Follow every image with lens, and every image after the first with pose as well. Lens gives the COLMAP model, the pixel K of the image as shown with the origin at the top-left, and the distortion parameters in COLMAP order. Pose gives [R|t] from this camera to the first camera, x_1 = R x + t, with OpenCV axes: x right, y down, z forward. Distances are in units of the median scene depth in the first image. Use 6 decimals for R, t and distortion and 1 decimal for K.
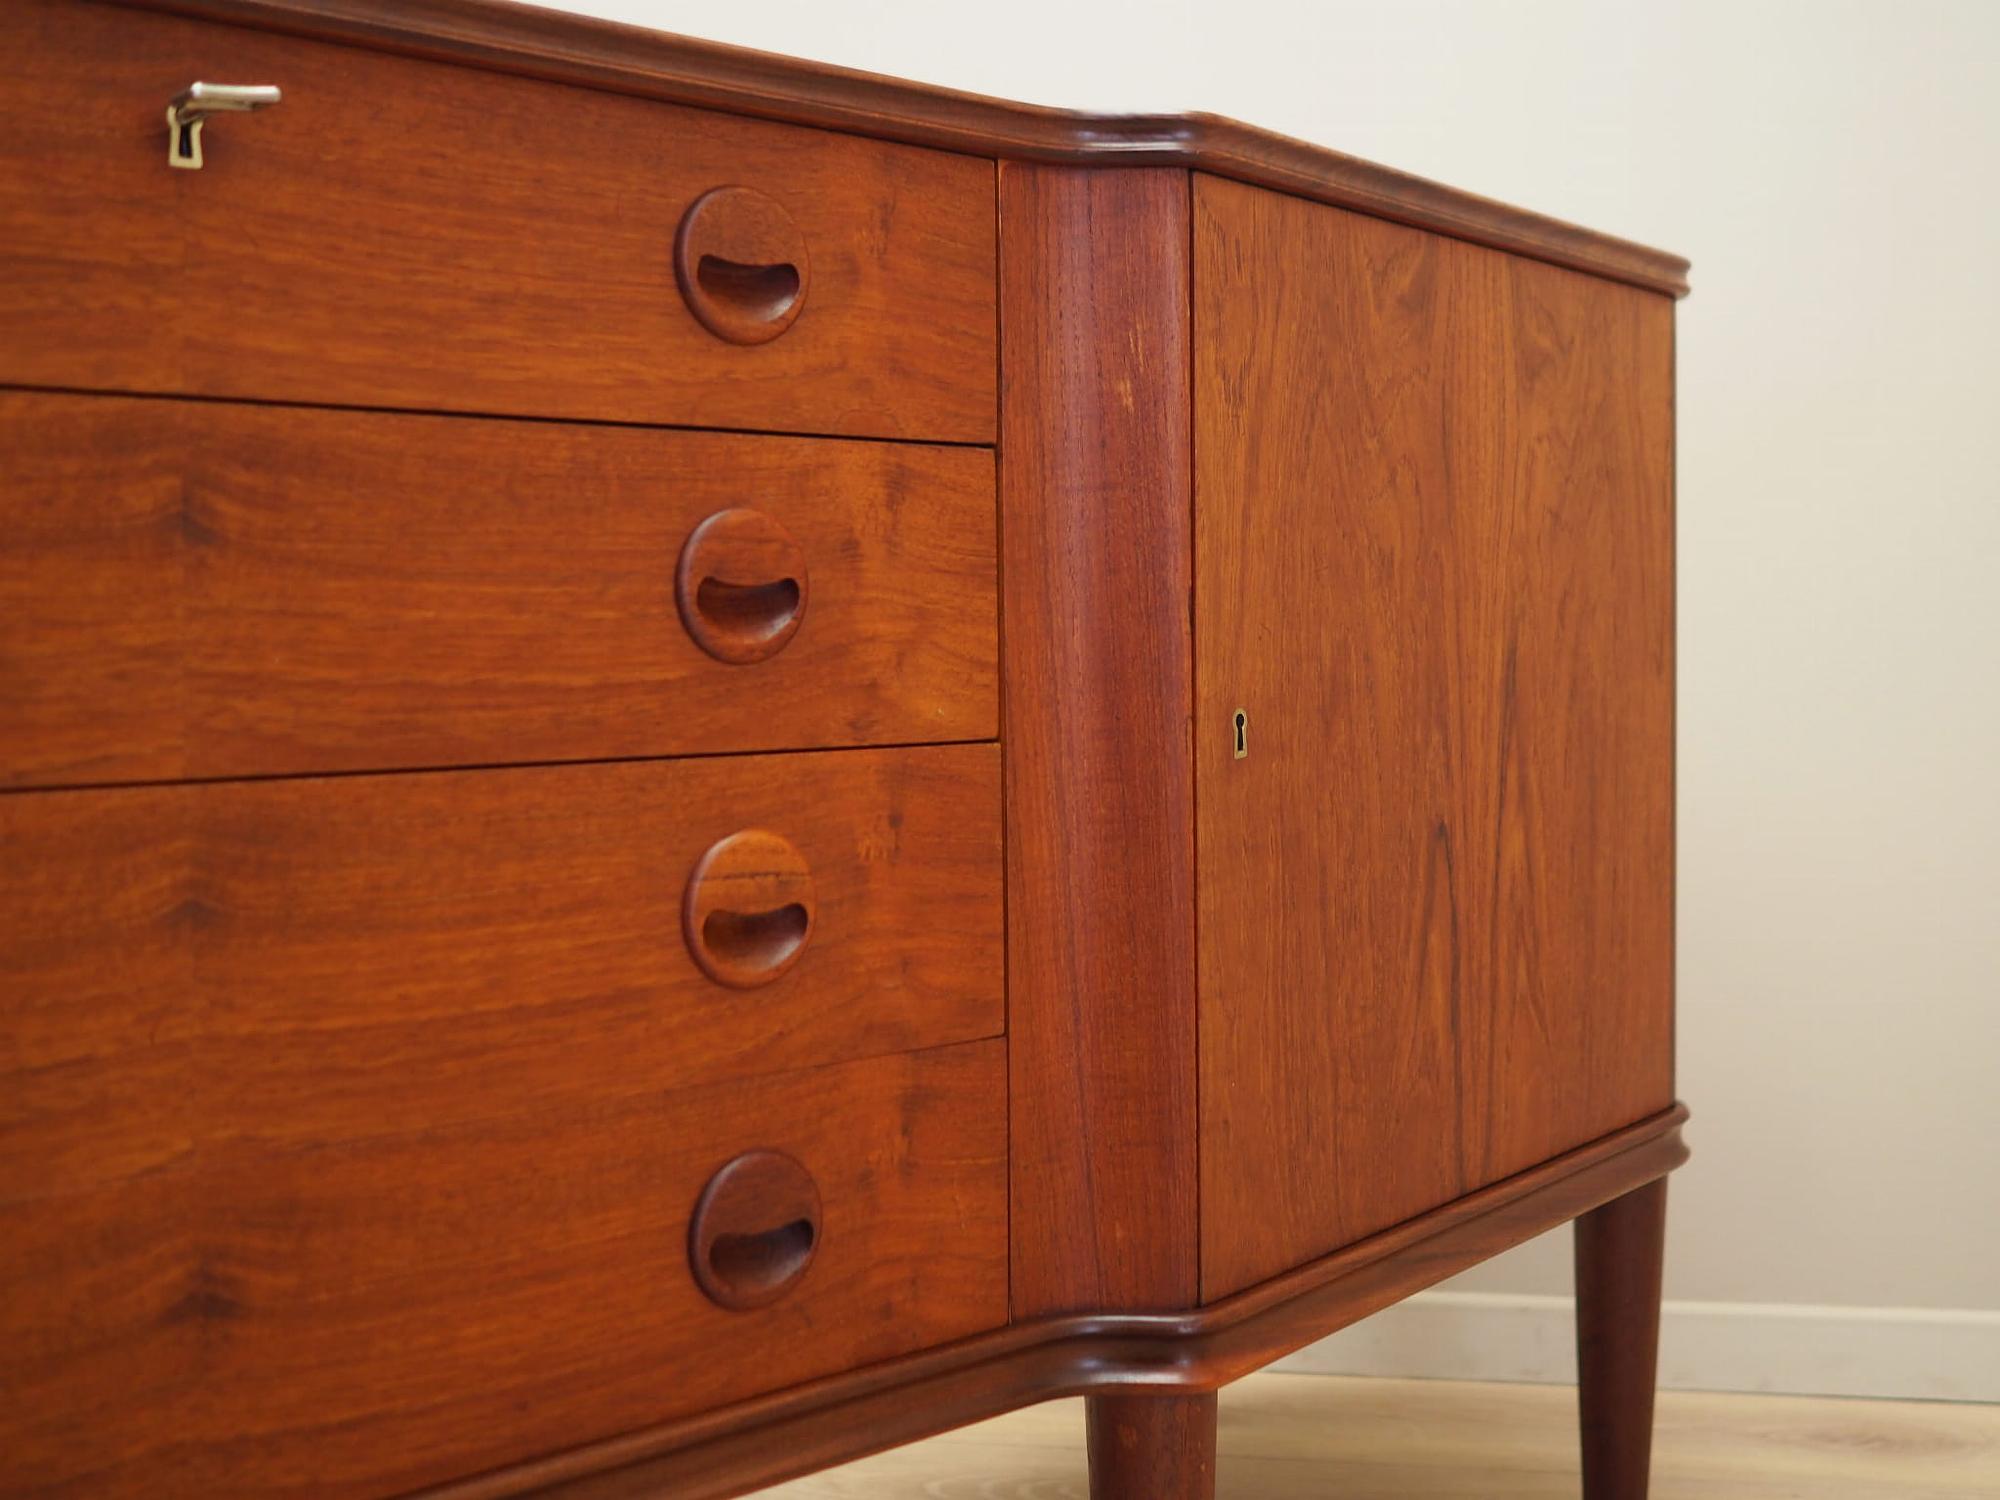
lens RADIAL K [[2239.6, 0, 1052.7], [0, 2239.6, 690.6], [0, 0, 1]] dist [-0.016856, 0.013095]
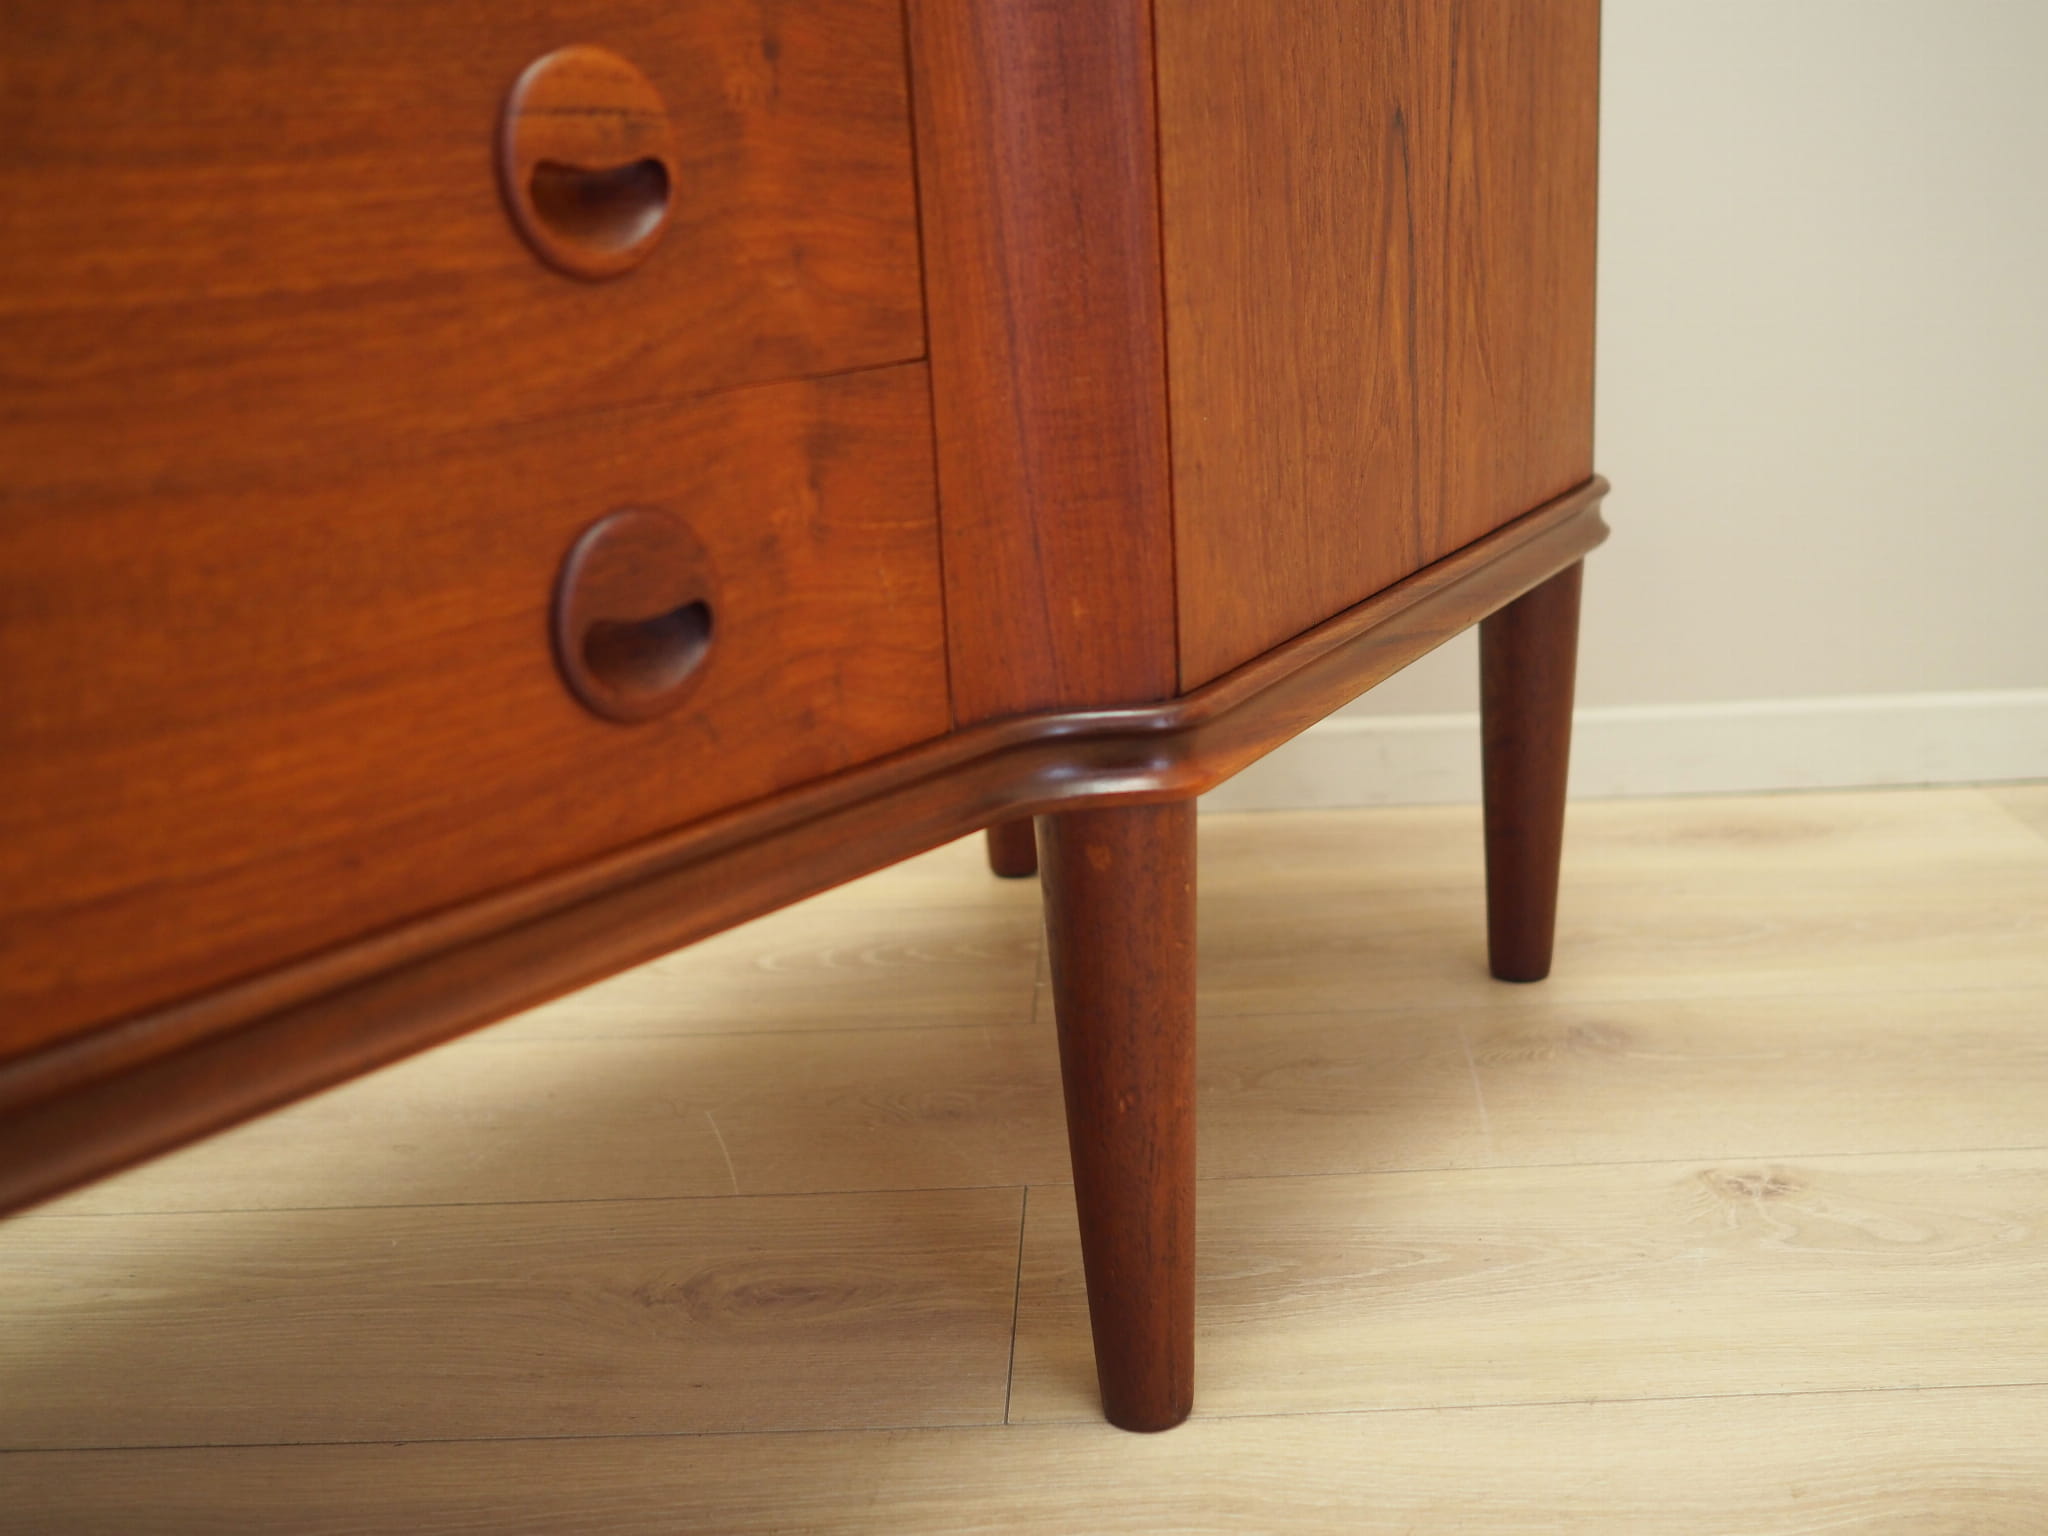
lens RADIAL K [[2225.5, 0, 1080.6], [0, 2225.5, 734.7], [0, 0, 1]] dist [-0.013124, 0.001780]
pose [[0.985006, -0.080488, 0.152596, -0.098779], [0.043812, 0.972205, 0.229994, 0.111805], [-0.166866, -0.219860, 0.961154, 0.252762]]
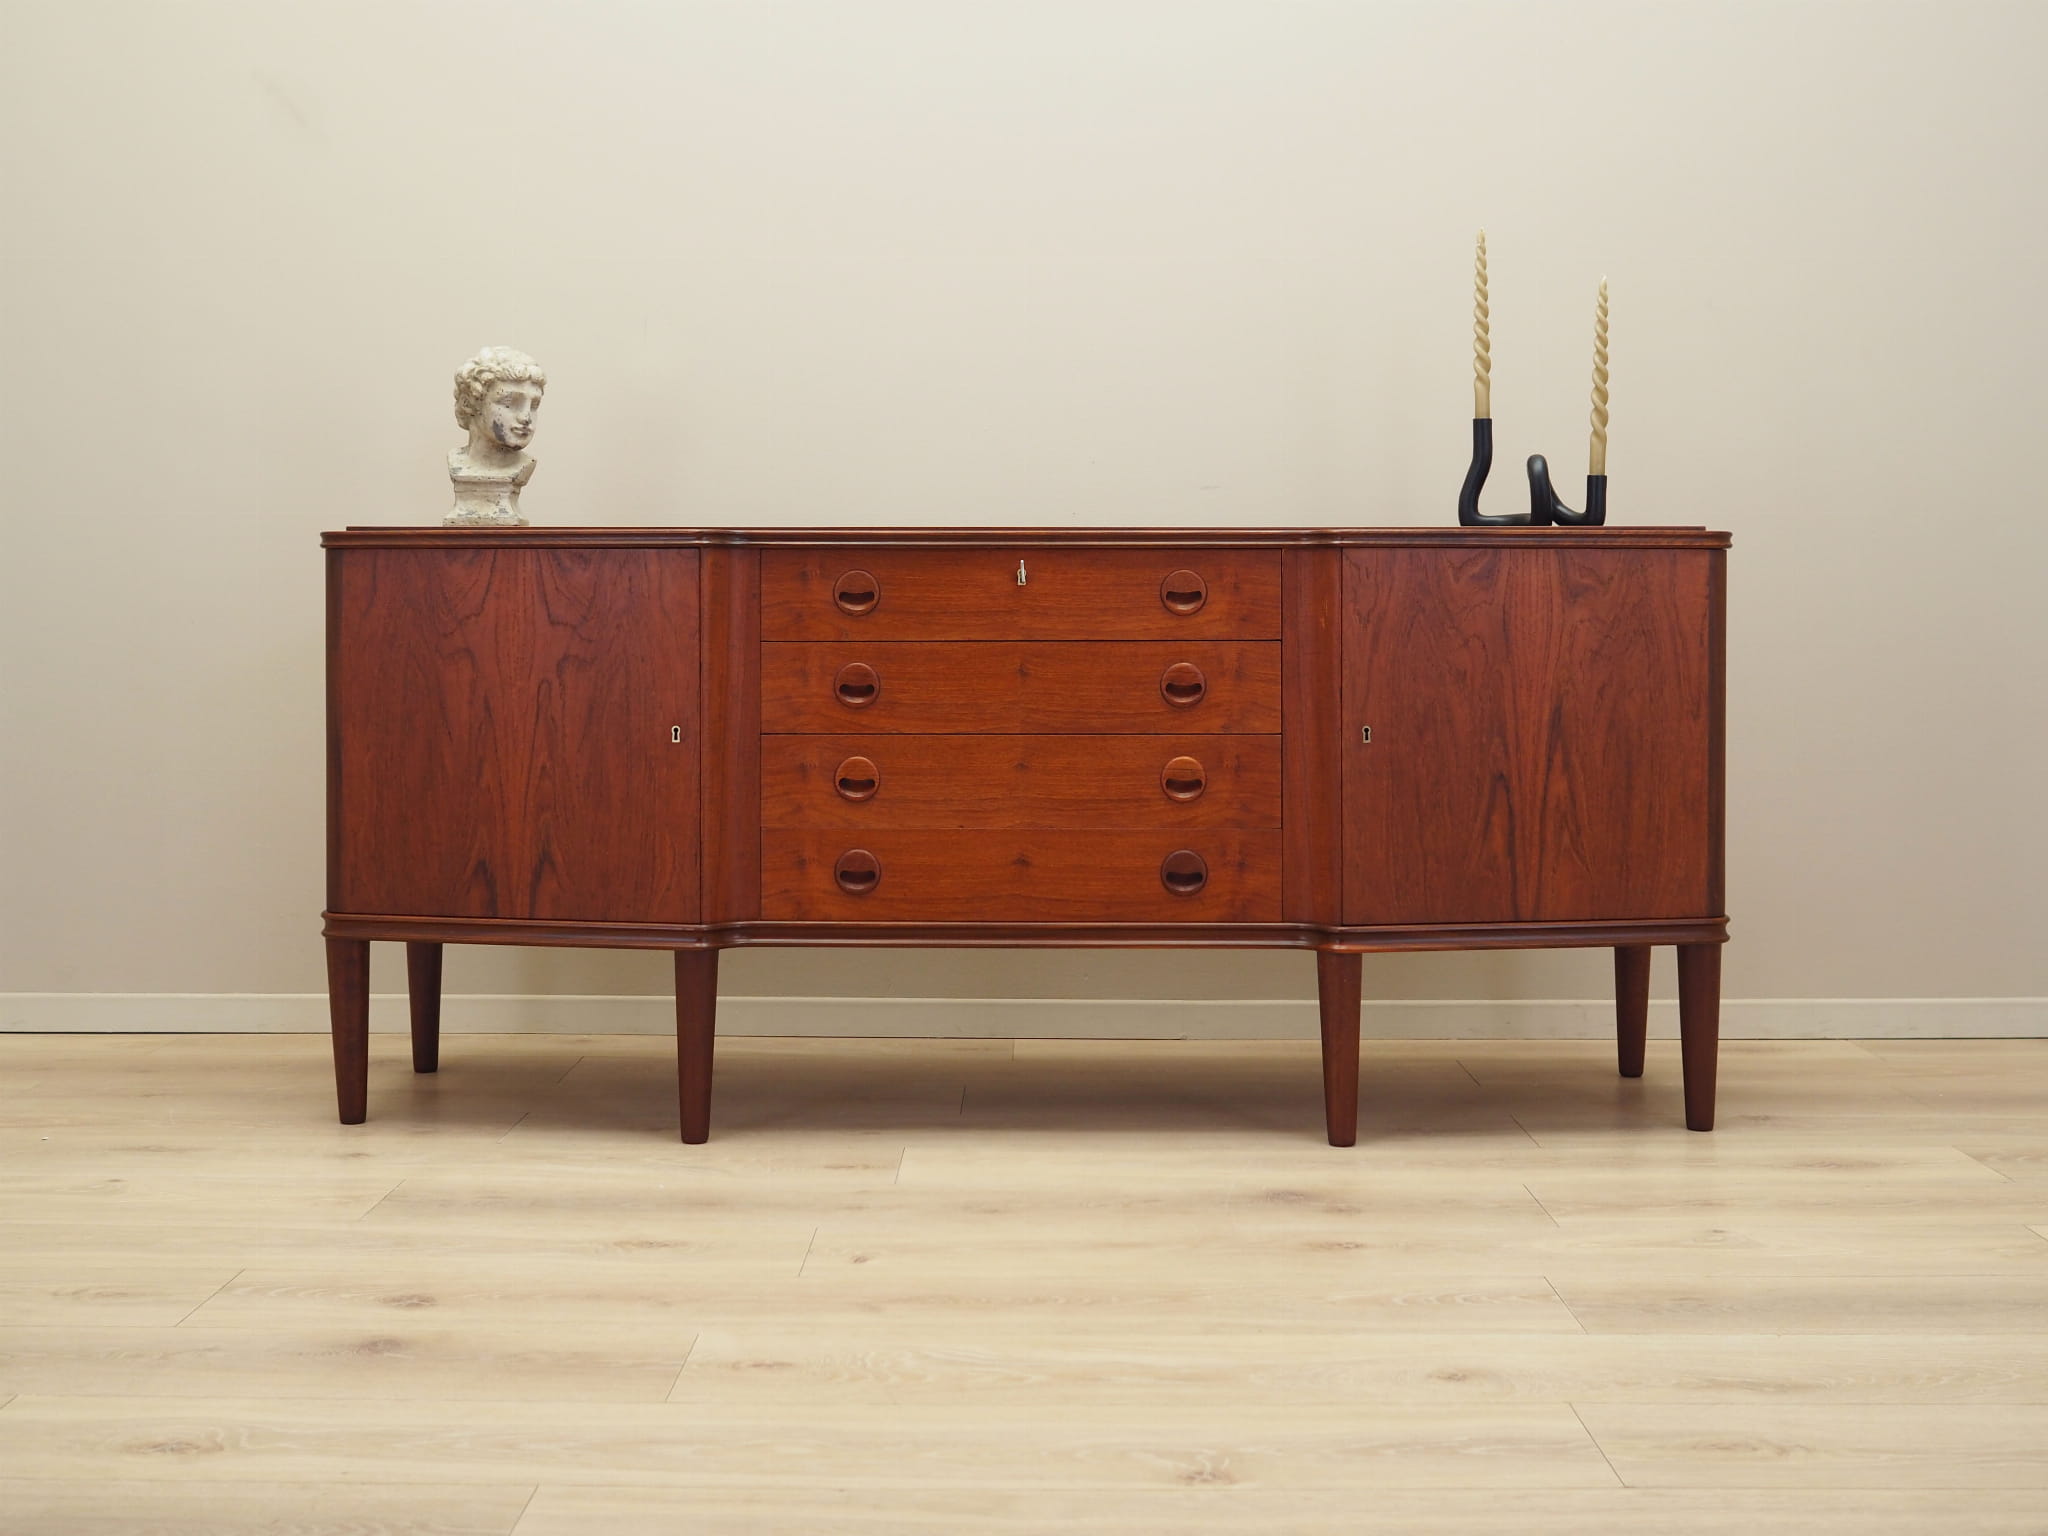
lens RADIAL K [[2293.3, 0, 1078.0], [0, 2293.3, 707.2], [0, 0, 1]] dist [-0.016856, 0.013095]
pose [[0.749654, 0.032882, -0.661013, 1.957309], [-0.023428, 0.999458, 0.023148, -0.085723], [0.661415, -0.001866, 0.750017, -1.655448]]
